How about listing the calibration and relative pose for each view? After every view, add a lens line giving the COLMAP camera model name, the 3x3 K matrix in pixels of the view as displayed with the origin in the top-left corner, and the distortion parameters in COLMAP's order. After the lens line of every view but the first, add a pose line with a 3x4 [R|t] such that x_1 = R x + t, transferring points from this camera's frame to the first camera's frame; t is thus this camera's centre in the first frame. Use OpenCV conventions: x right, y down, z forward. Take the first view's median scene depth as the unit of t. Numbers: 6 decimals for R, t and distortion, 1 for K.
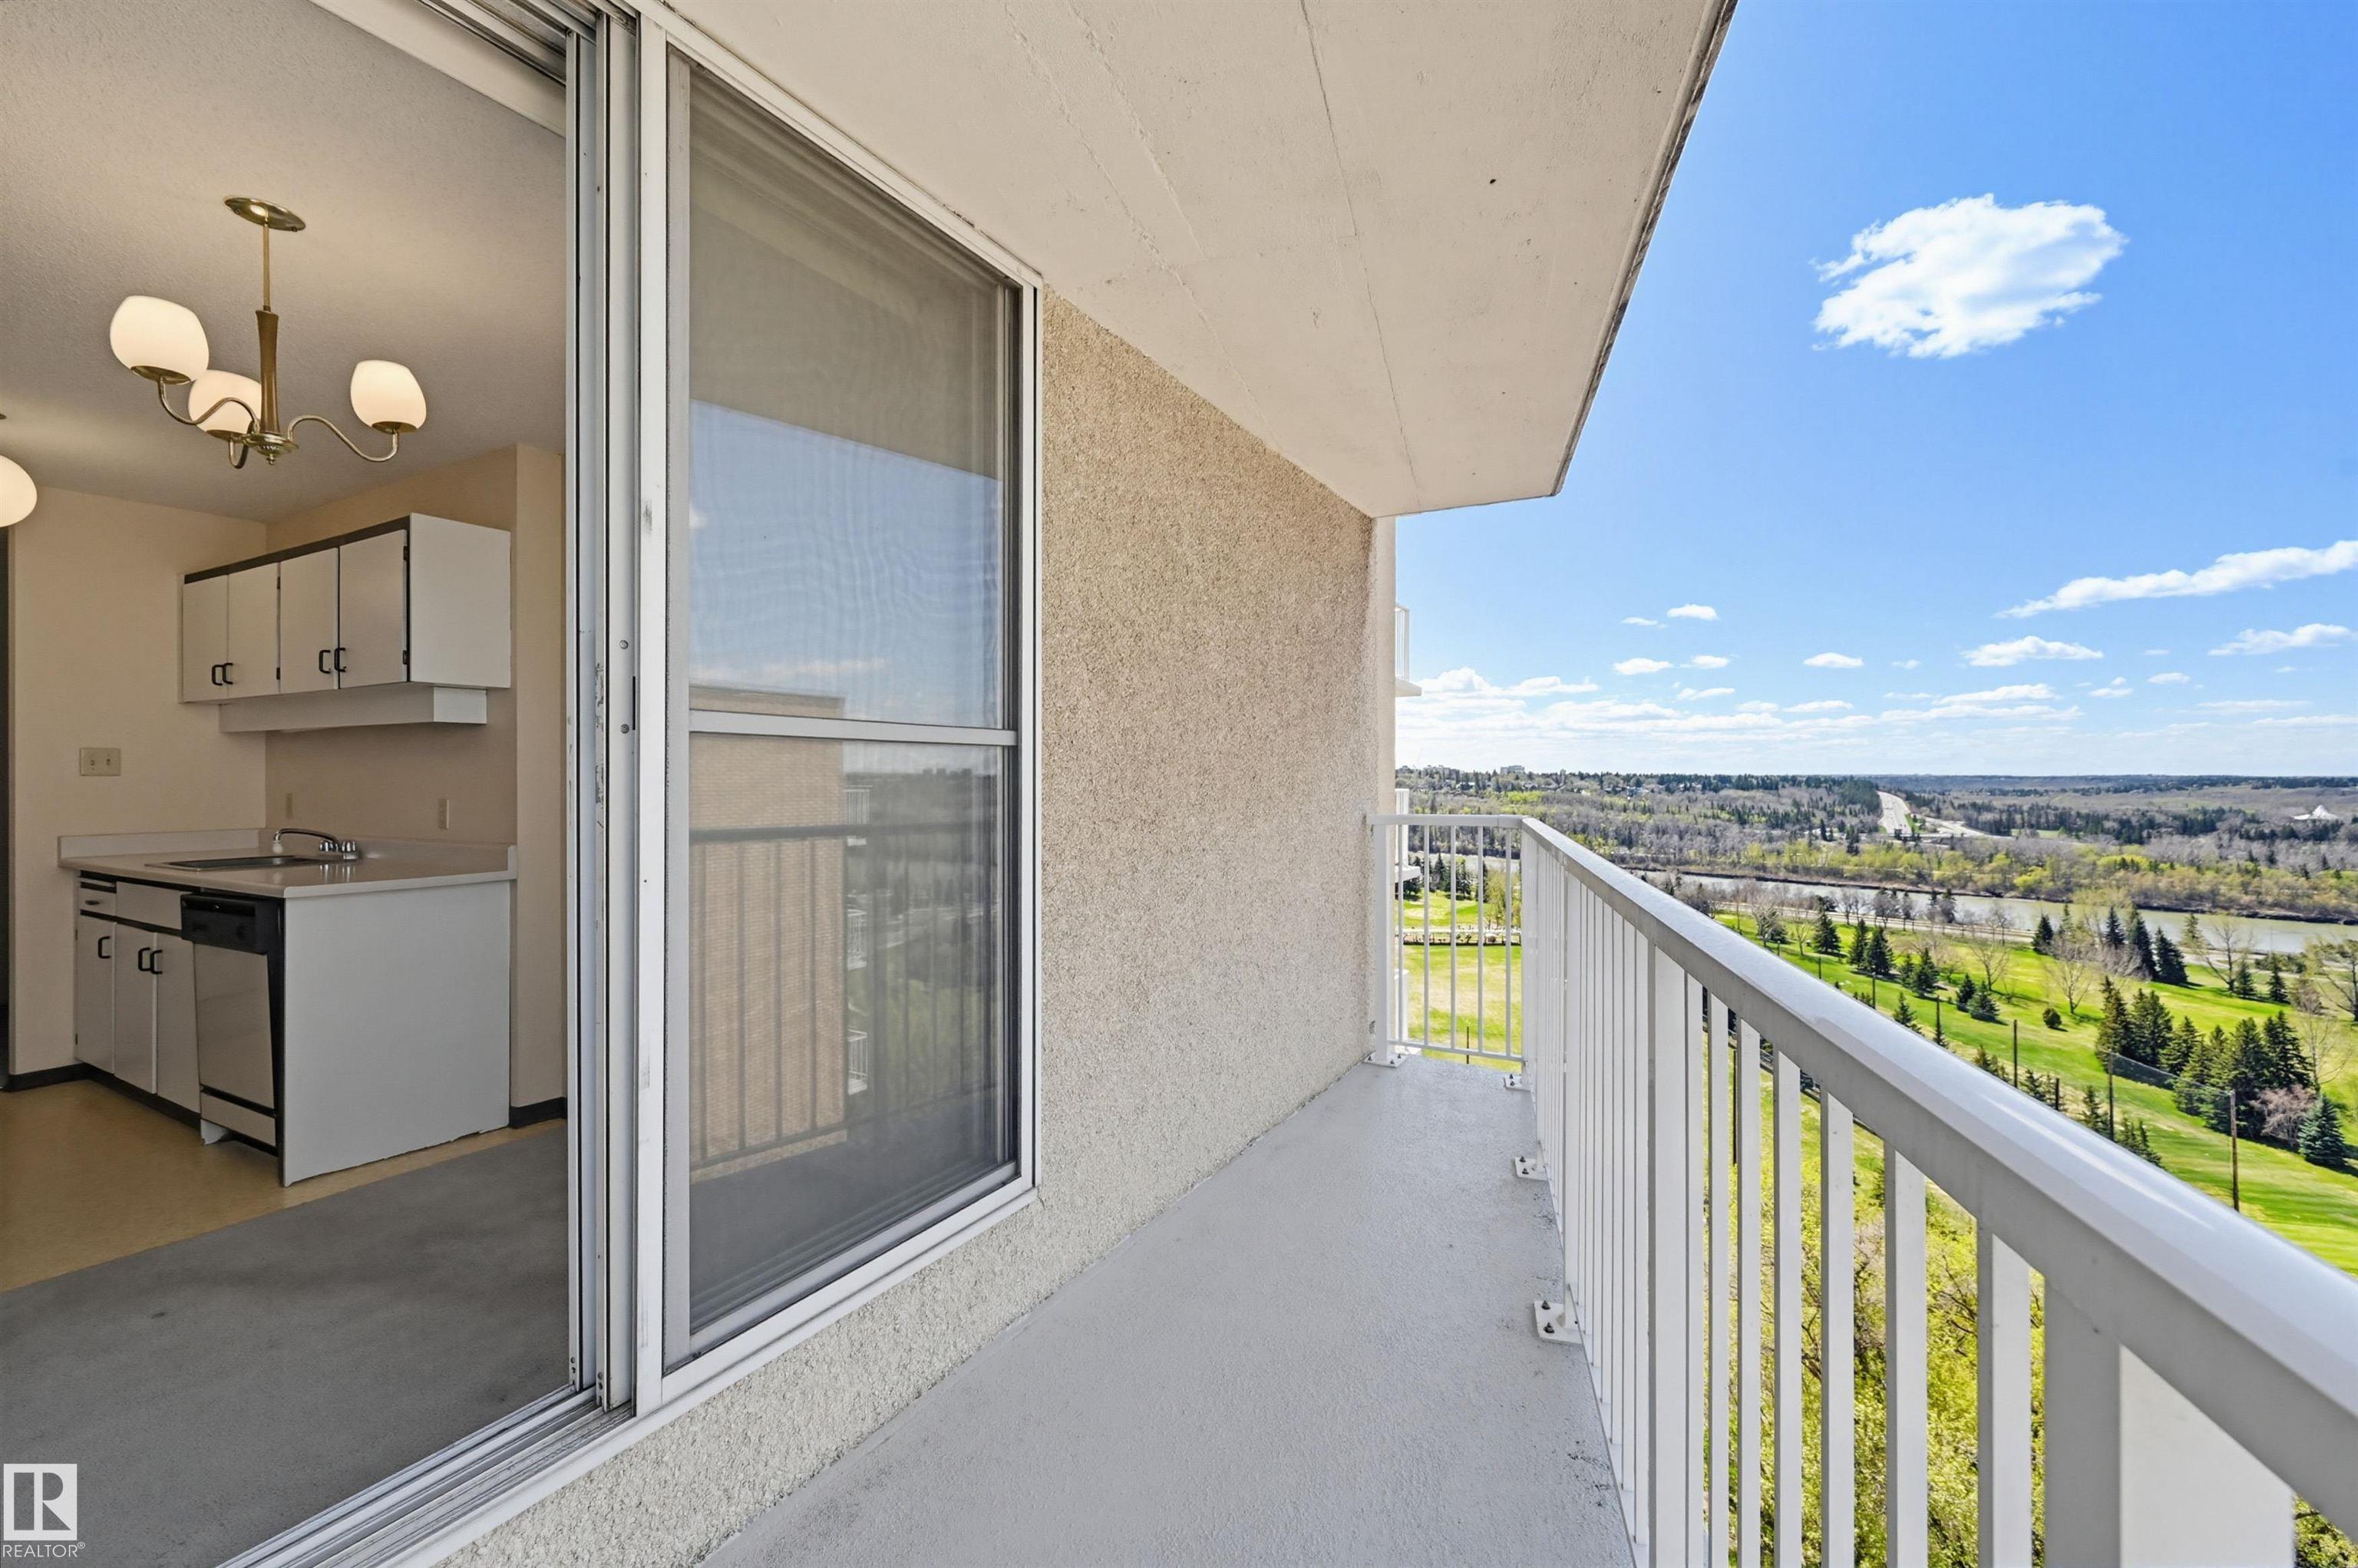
lens RADIAL K [[983.1, 0, 1192.7], [0, 983.1, 793.1], [0, 0, 1]] dist [0.003383, -0.000484]
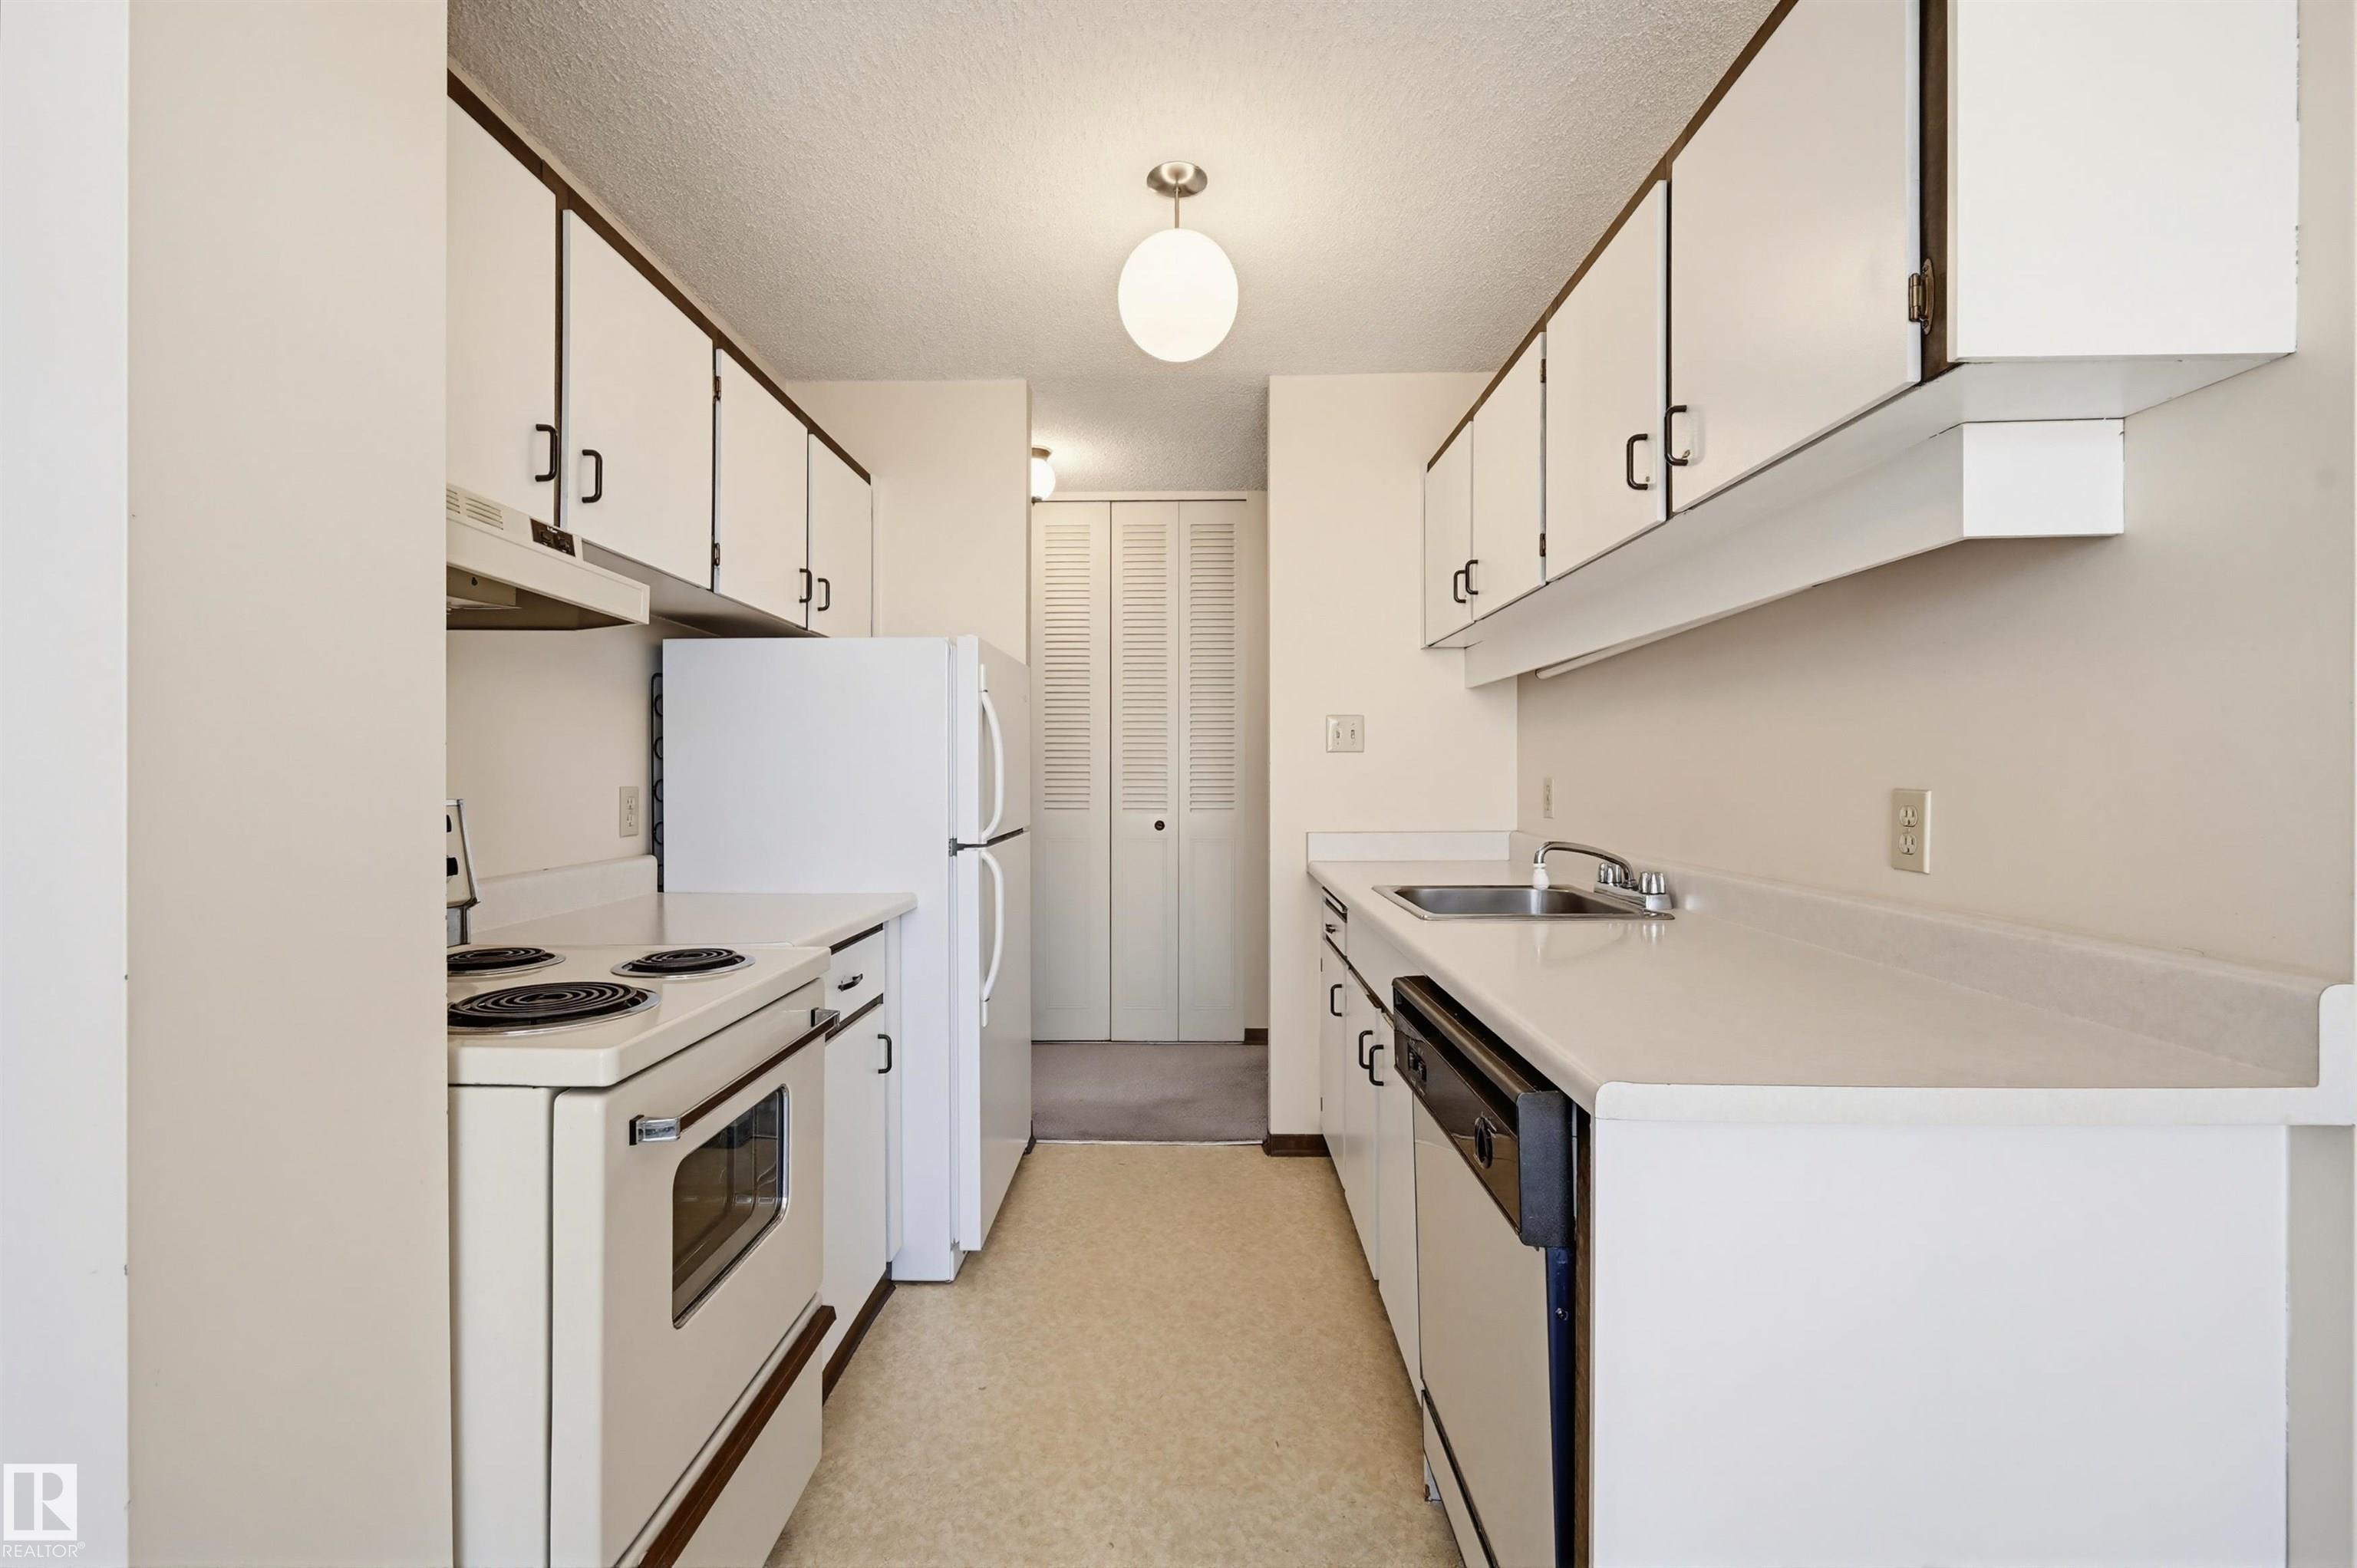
lens RADIAL K [[982.7, 0, 1173.9], [0, 982.7, 774.8], [0, 0, 1]] dist [0.003383, -0.000484]
pose [[0.473089, -0.004780, -0.881002, -0.536350], [-0.002029, 0.999977, -0.006515, 0.003357], [0.881012, 0.004870, 0.473068, 0.556378]]
